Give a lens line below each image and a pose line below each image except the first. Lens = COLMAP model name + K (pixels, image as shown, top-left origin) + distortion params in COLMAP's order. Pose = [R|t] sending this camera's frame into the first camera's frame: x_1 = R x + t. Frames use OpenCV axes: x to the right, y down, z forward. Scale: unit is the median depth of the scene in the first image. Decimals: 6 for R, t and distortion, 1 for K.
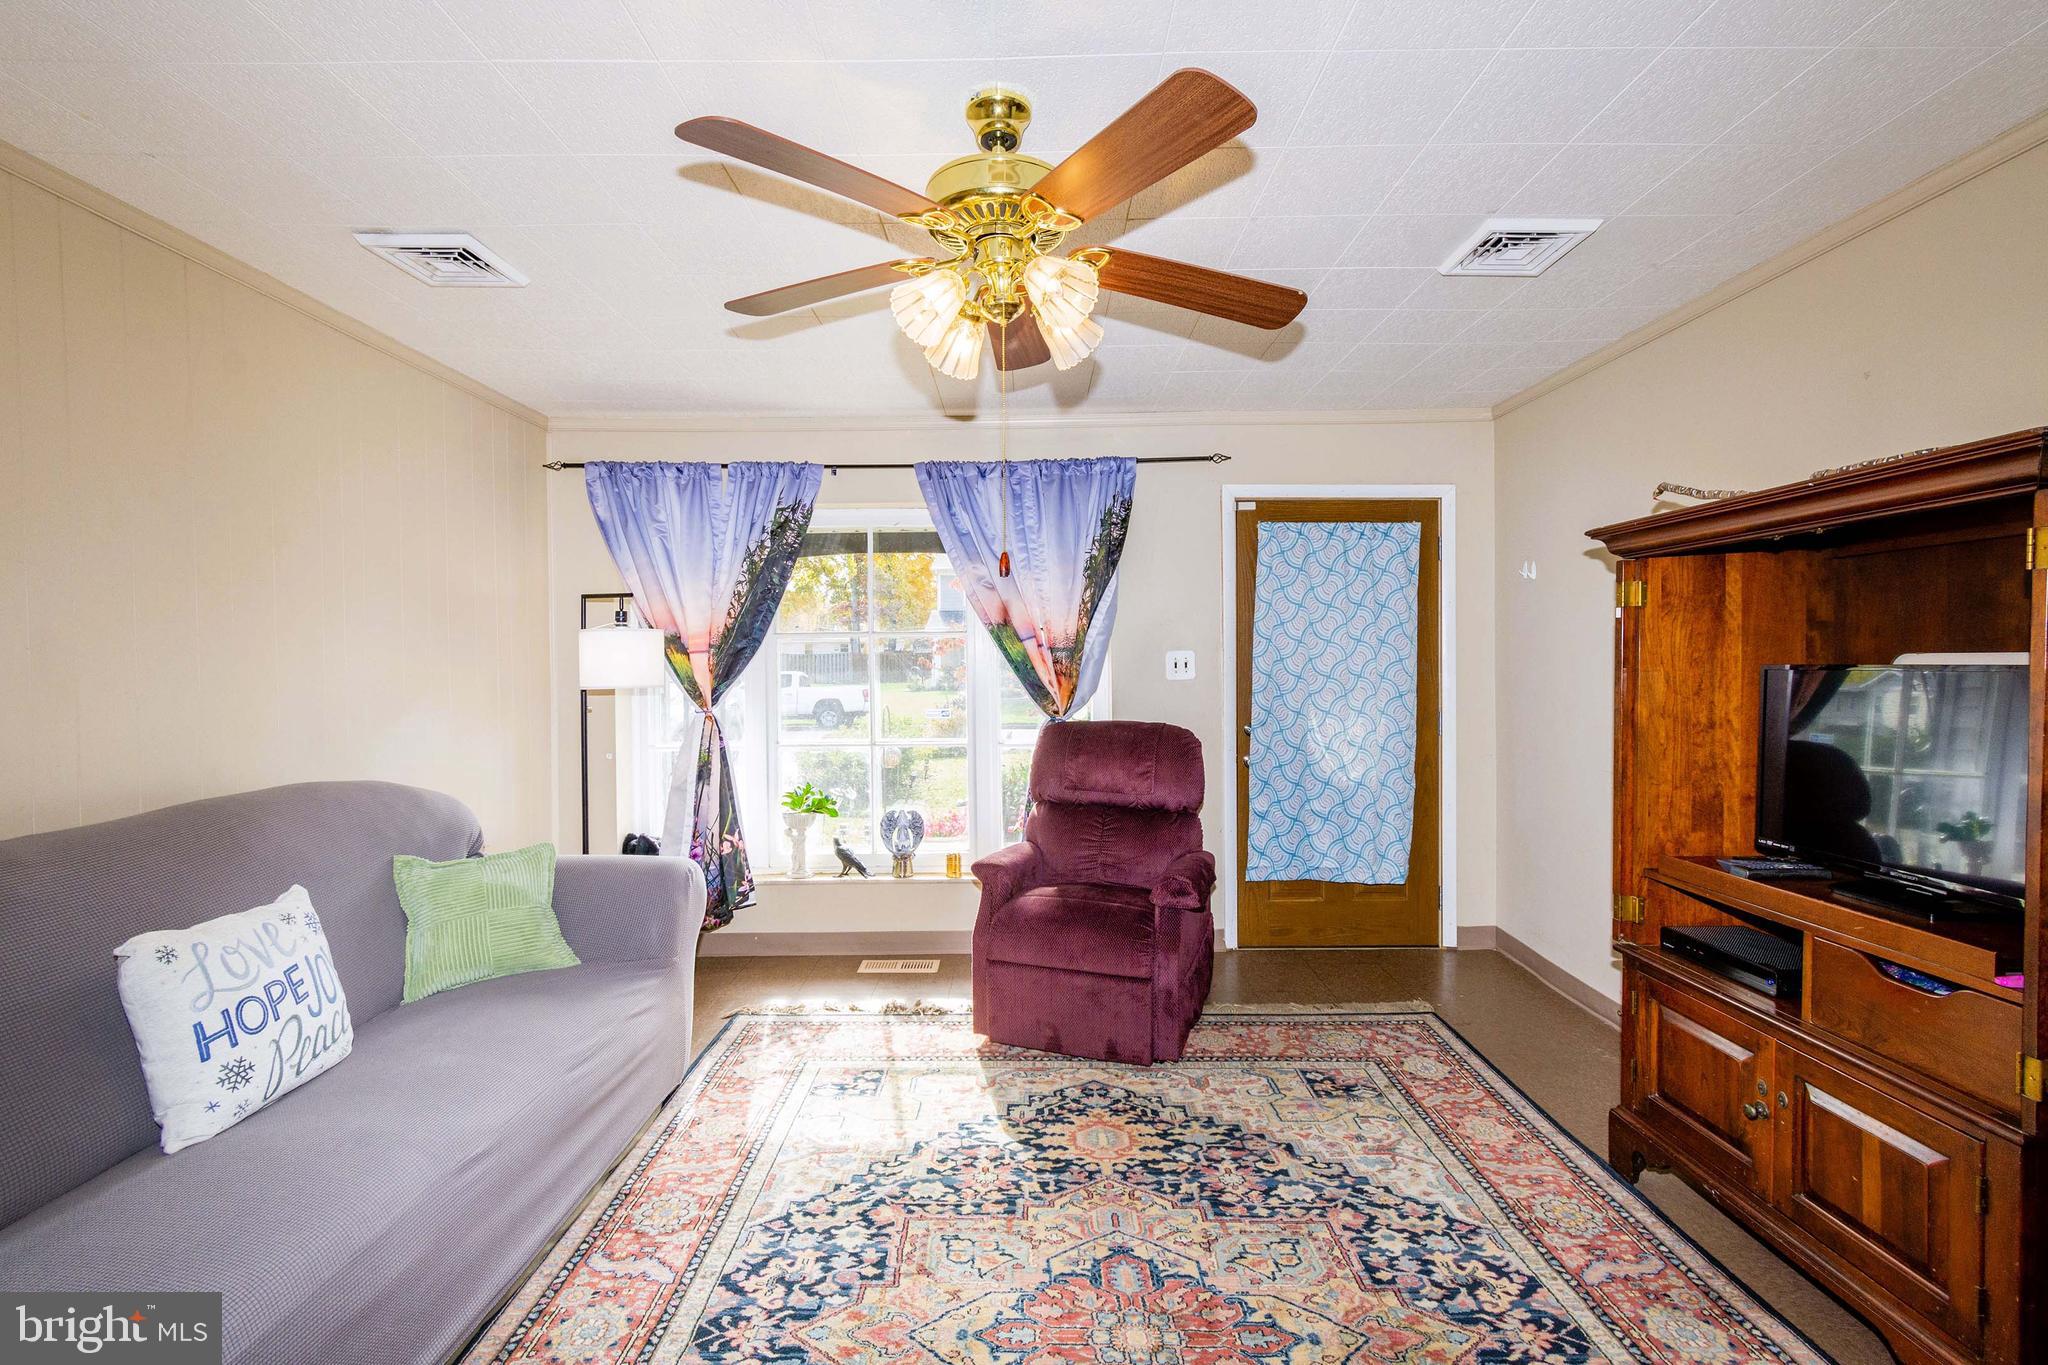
lens RADIAL K [[902.1, 0, 1027.3], [0, 902.1, 666.0], [0, 0, 1]] dist [0.001671, -0.000323]
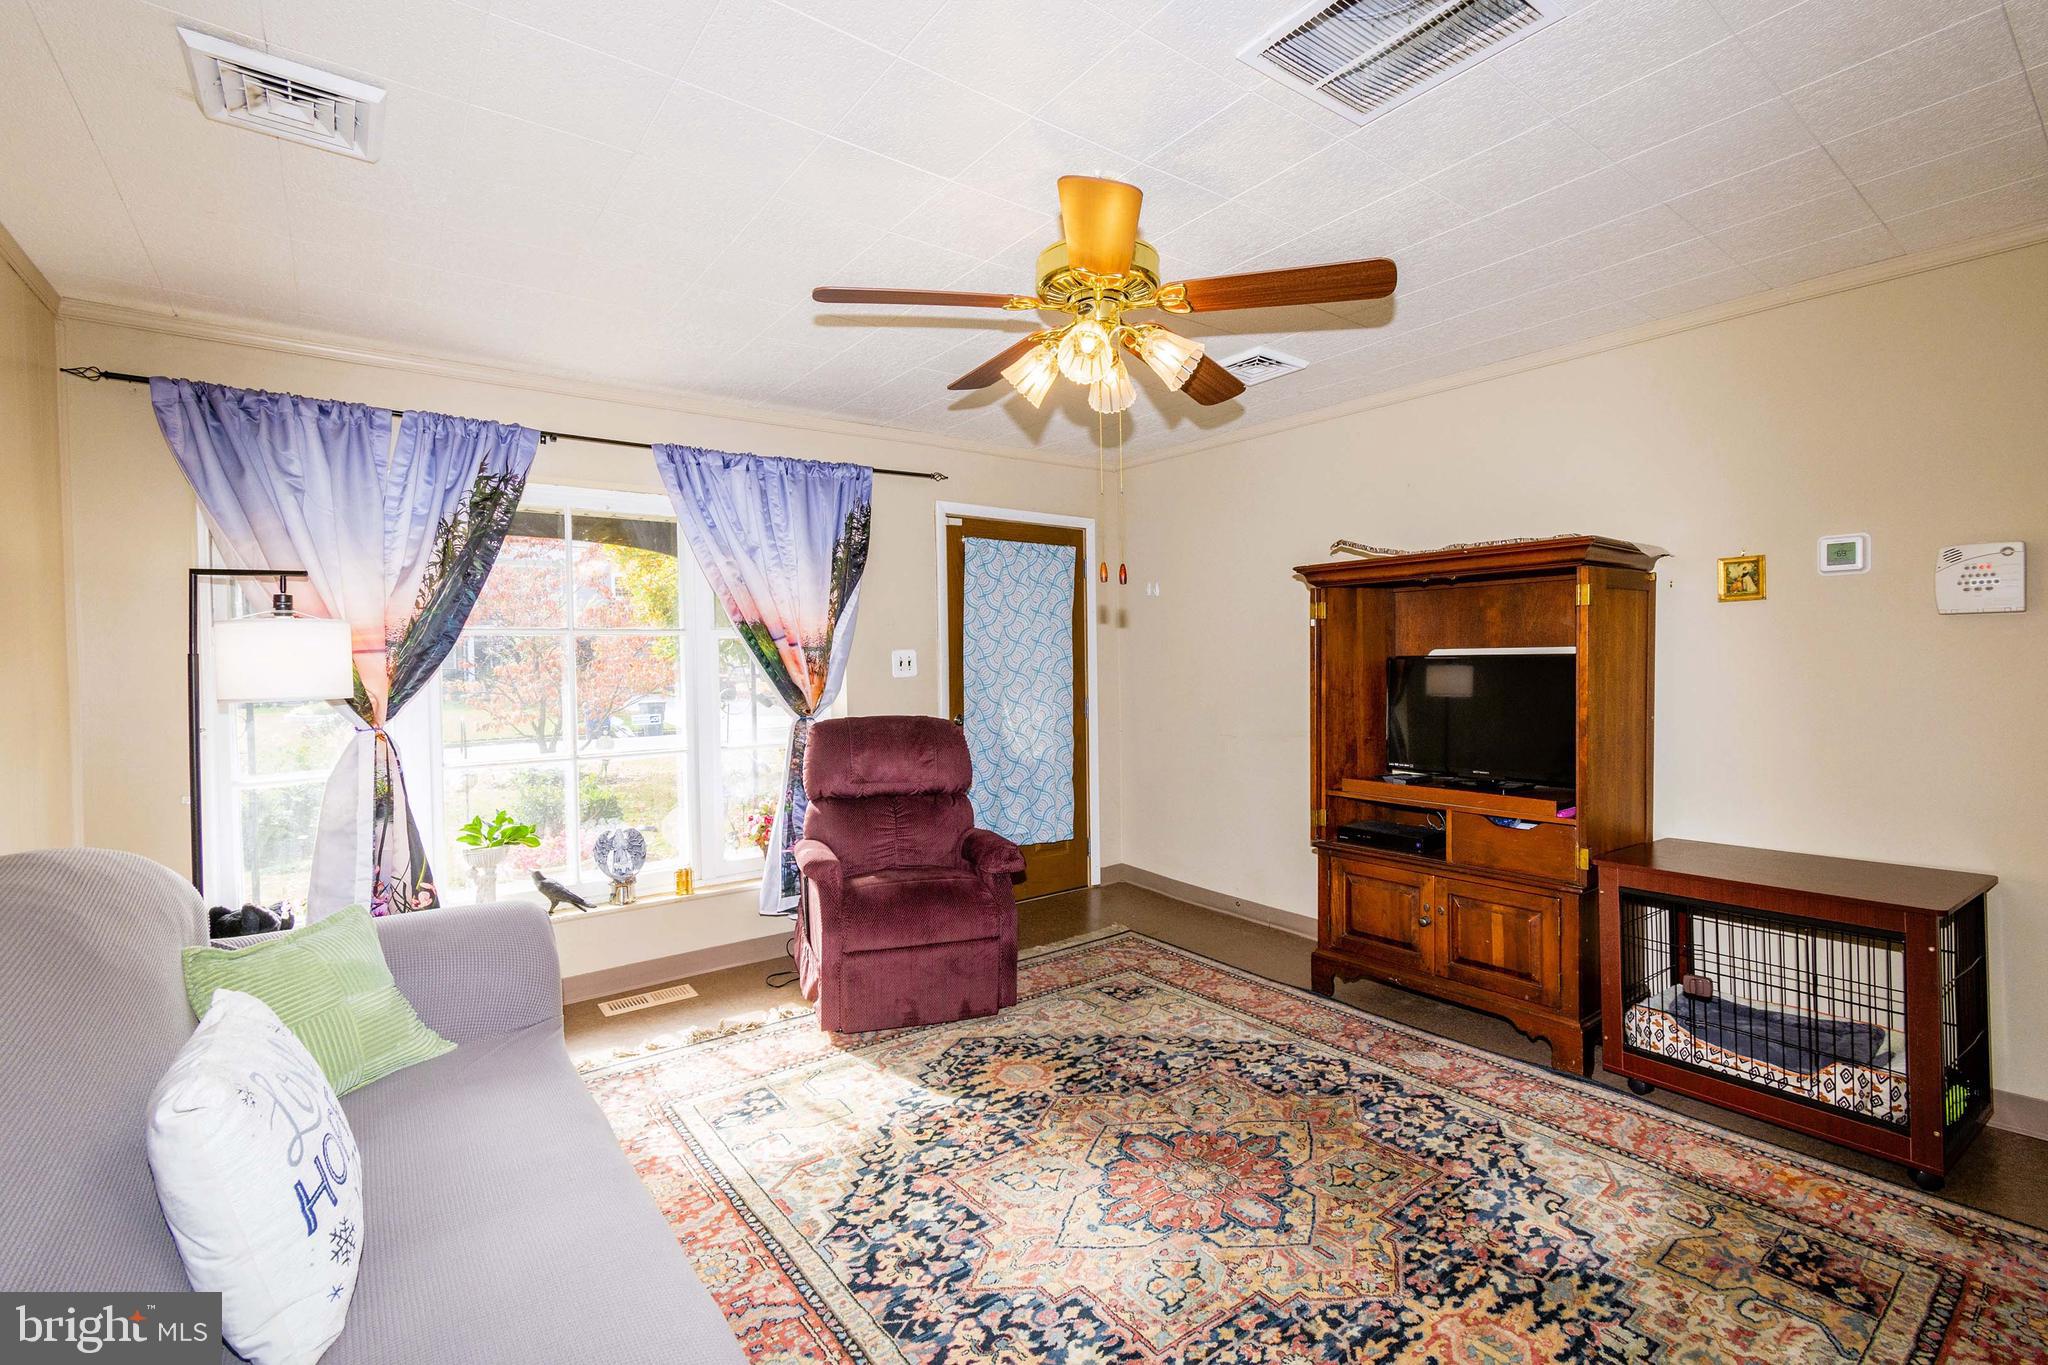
lens RADIAL K [[902.1, 0, 1027.3], [0, 902.1, 666.0], [0, 0, 1]] dist [0.001671, -0.000323]
pose [[0.798987, -0.010505, 0.601256, -0.493249], [0.013379, 0.999910, -0.000310, 0.005901], [-0.601199, 0.008292, 0.799056, 0.063796]]
